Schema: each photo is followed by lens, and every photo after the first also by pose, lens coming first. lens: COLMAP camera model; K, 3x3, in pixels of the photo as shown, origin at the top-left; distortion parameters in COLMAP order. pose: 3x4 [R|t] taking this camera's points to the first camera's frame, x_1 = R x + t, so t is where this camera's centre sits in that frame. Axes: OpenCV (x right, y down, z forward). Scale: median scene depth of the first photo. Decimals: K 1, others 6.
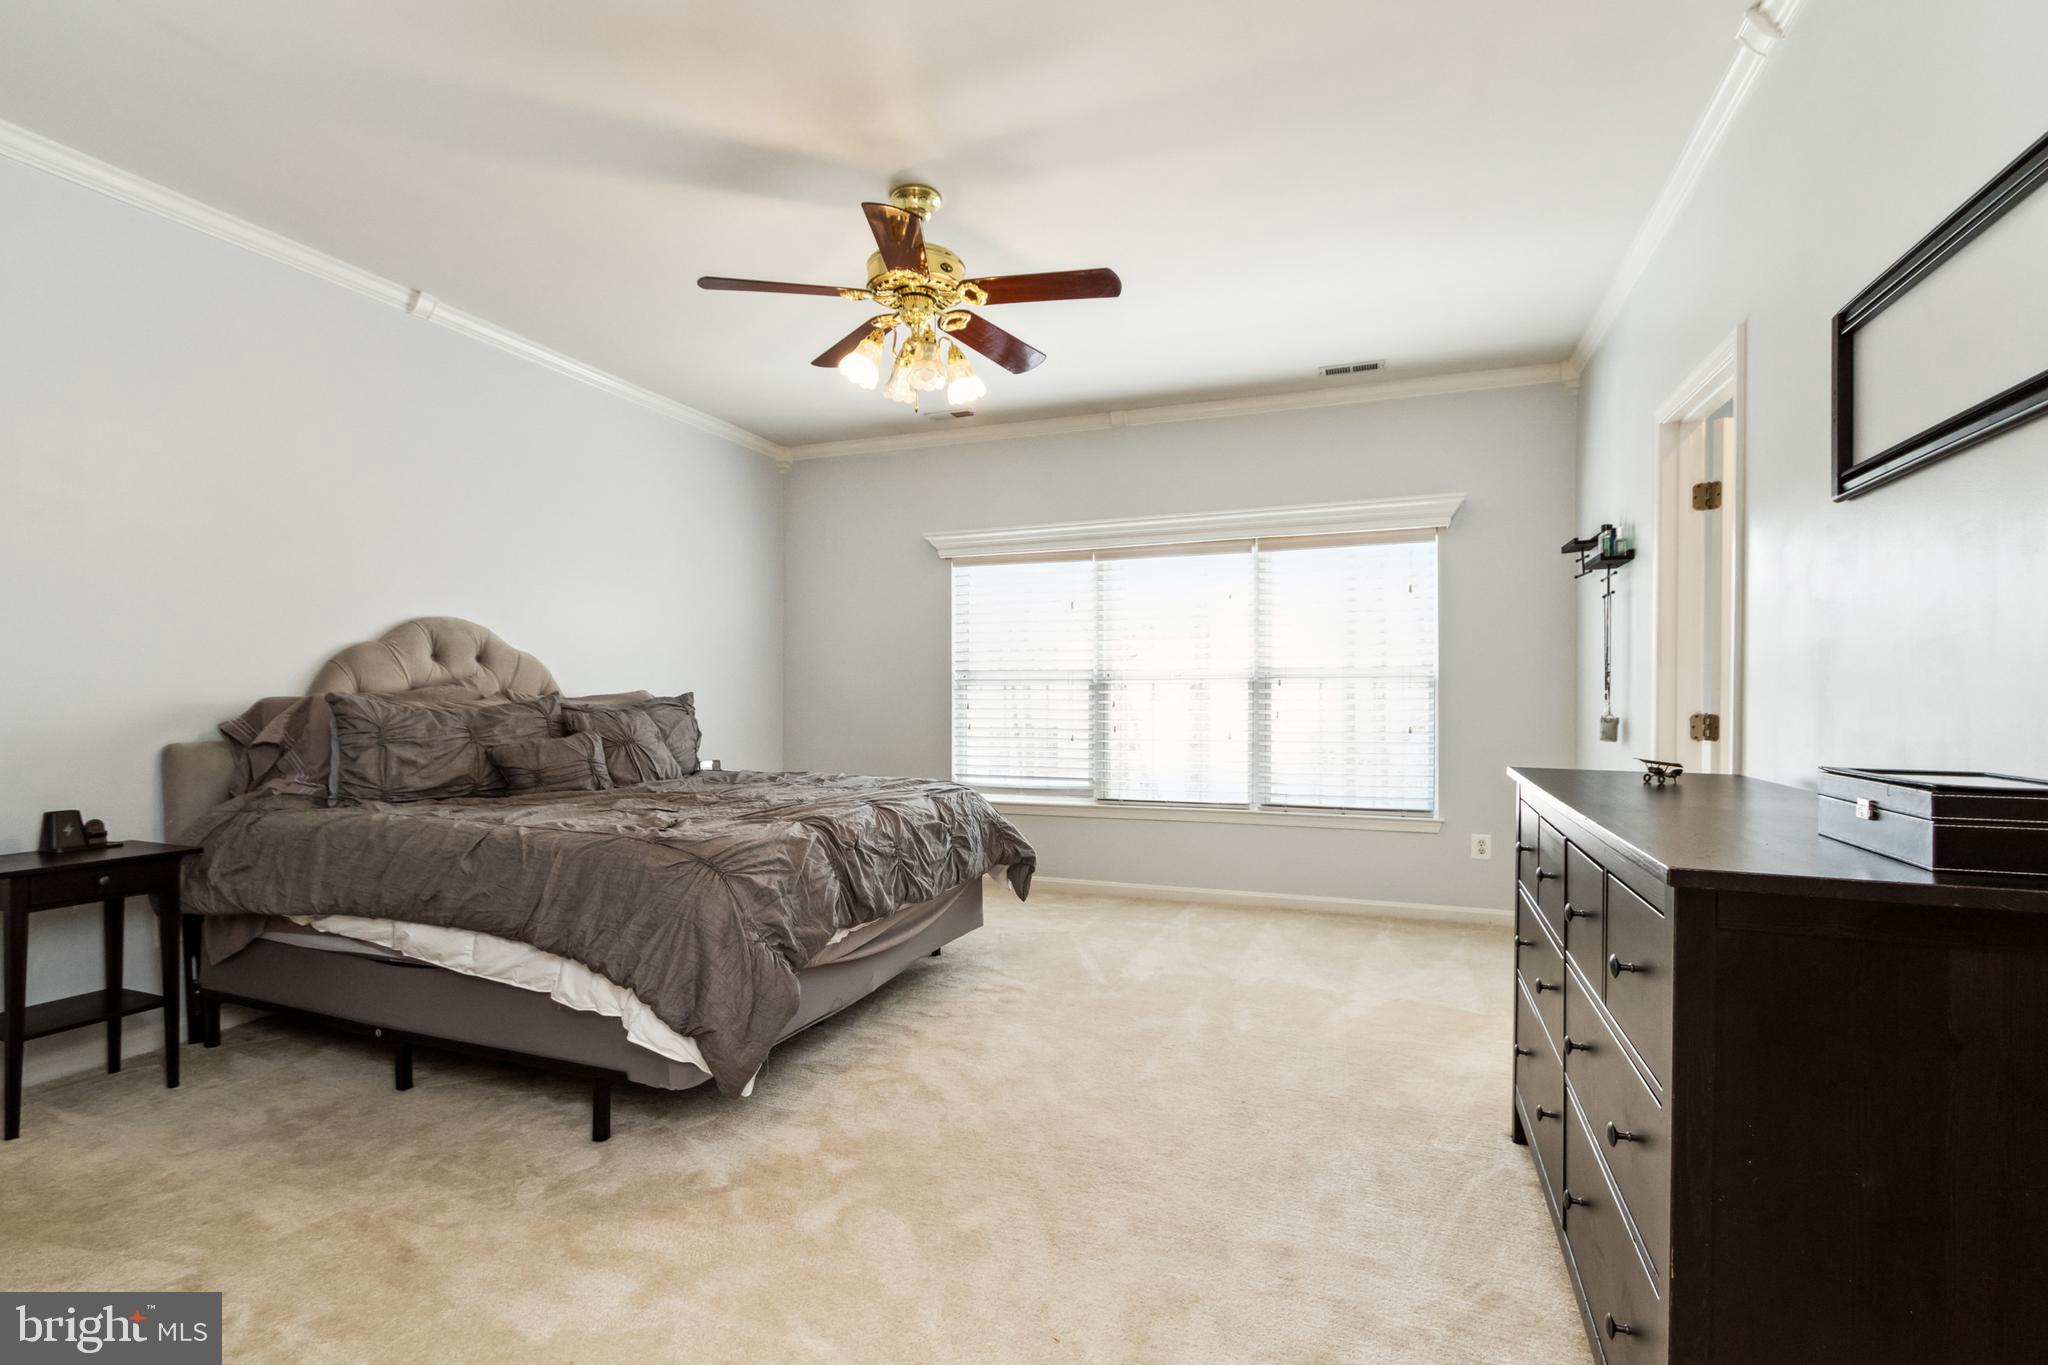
lens RADIAL K [[932.5, 0, 1021.3], [0, 932.5, 708.9], [0, 0, 1]] dist [0.001762, 0.000127]
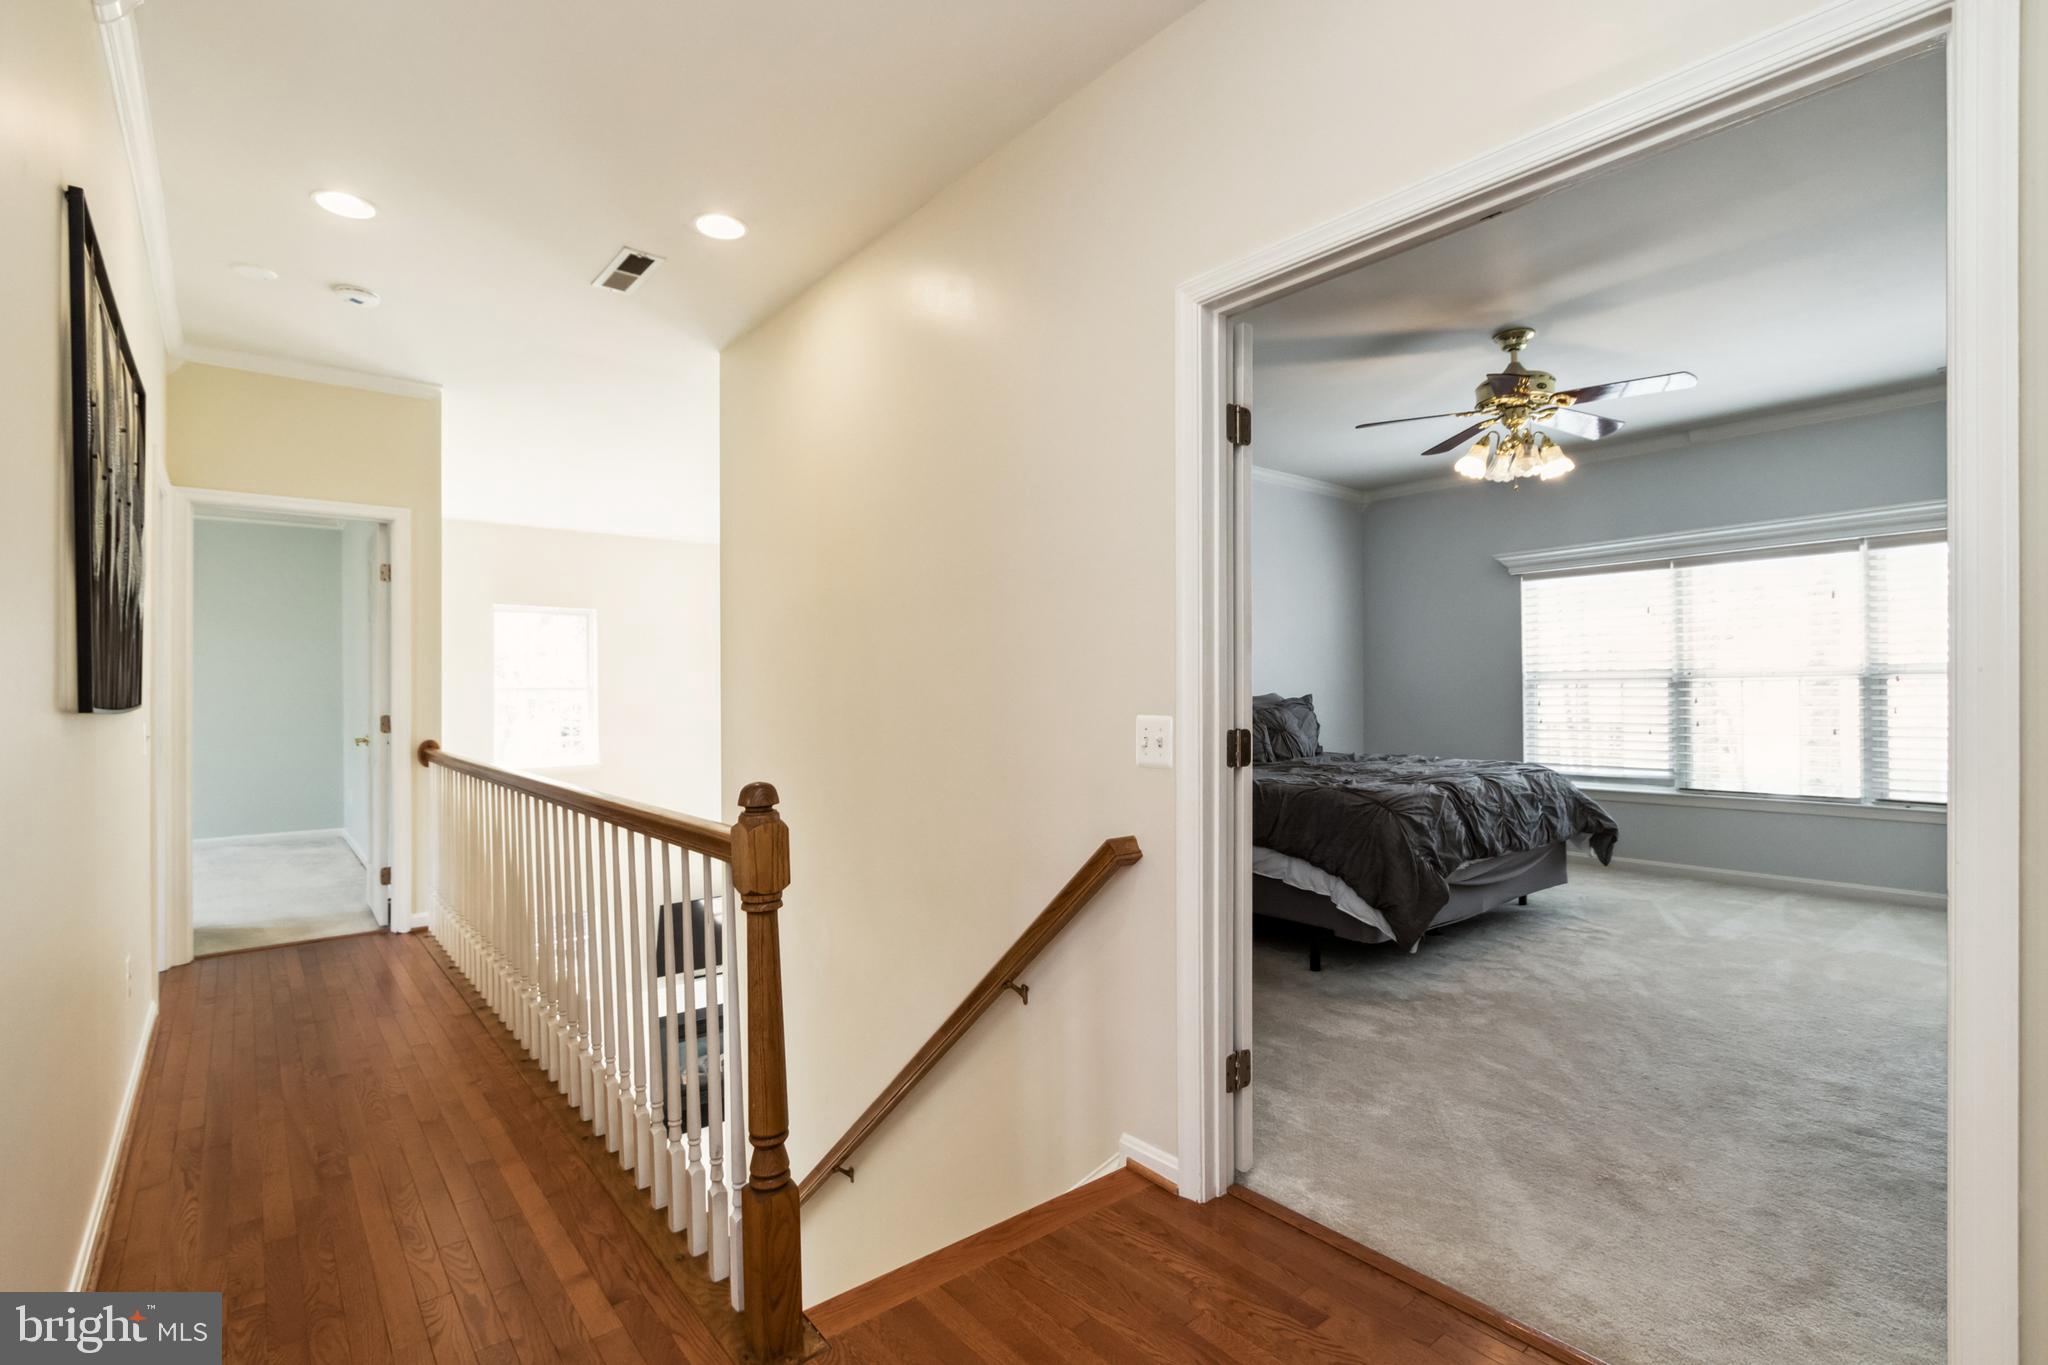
lens RADIAL K [[948.4, 0, 1019.6], [0, 948.4, 691.3], [0, 0, 1]] dist [0.001405, 0.000210]
pose [[0.866584, -0.010961, -0.498910, -0.049637], [0.004419, 0.999888, -0.014293, -0.005772], [0.499011, 0.010182, 0.866536, -0.544577]]
